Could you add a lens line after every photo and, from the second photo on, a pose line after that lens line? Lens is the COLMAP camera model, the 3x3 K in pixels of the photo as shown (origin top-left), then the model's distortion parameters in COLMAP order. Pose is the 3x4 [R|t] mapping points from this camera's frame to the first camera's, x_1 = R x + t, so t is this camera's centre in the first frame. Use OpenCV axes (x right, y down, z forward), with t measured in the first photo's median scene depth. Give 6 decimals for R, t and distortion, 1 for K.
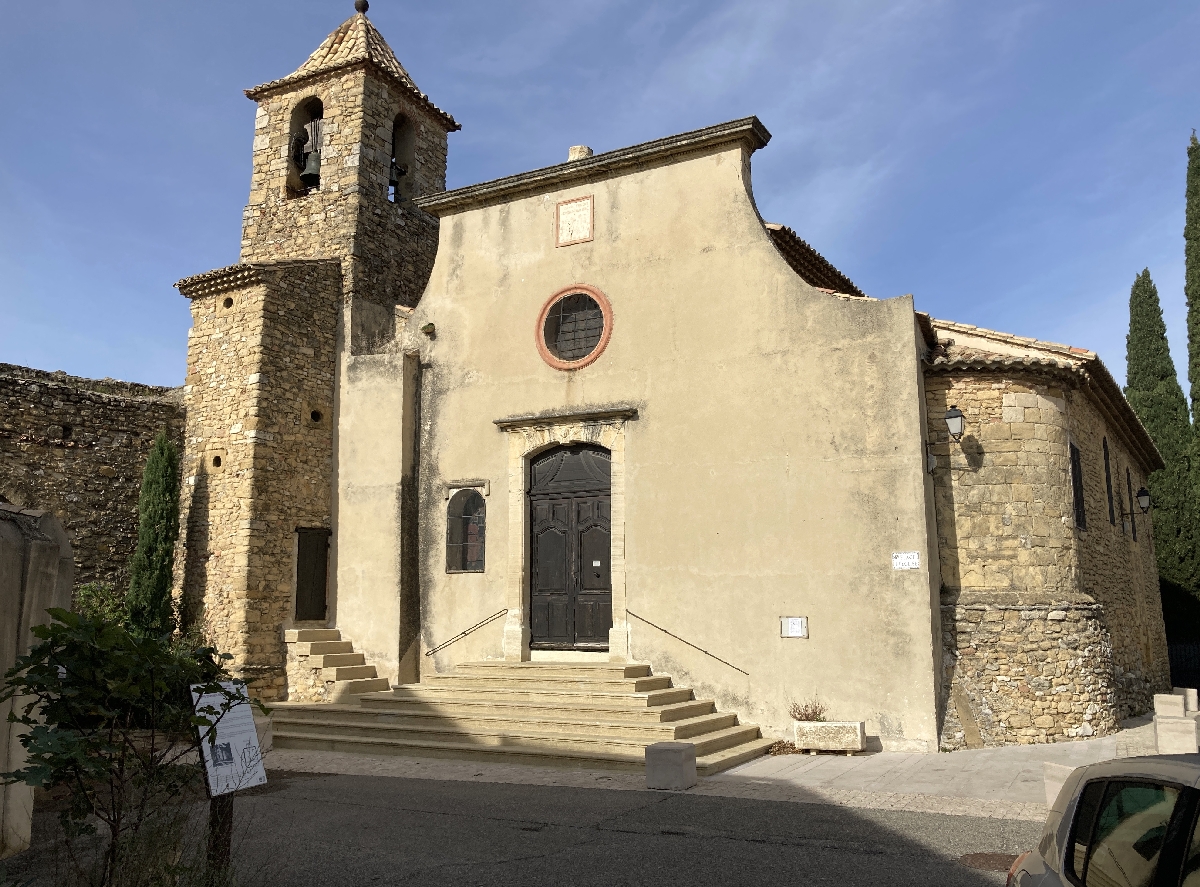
lens RADIAL K [[1004.6, 0, 600.0], [0, 1004.6, 443.5], [0, 0, 1]] dist [0.018940, -0.013106]
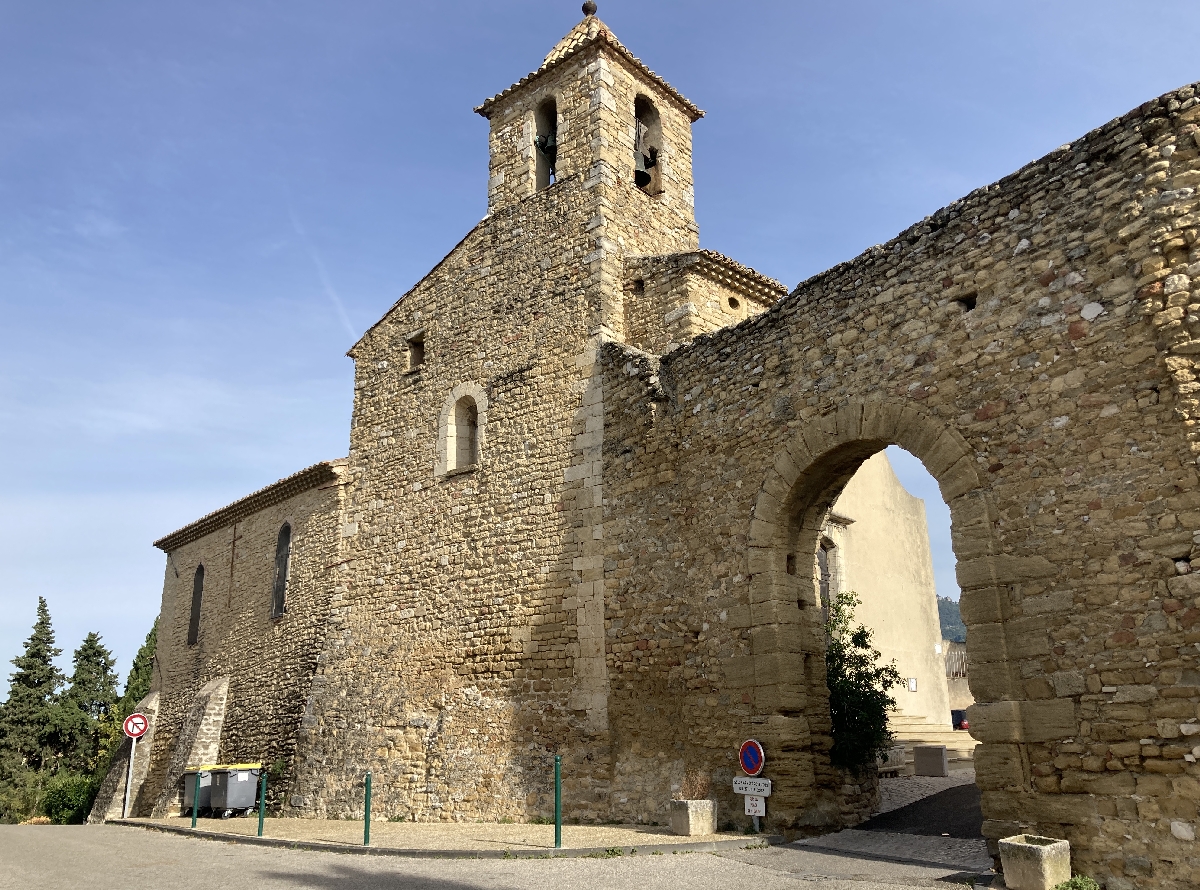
lens RADIAL K [[1004.6, 0, 600.0], [0, 1004.6, 445.0], [0, 0, 1]] dist [0.018940, -0.013106]
pose [[0.235628, 0.276585, 0.931654, -1.219845], [-0.149940, 0.957515, -0.246341, 0.229422], [-0.960207, -0.081647, 0.267089, 0.862950]]
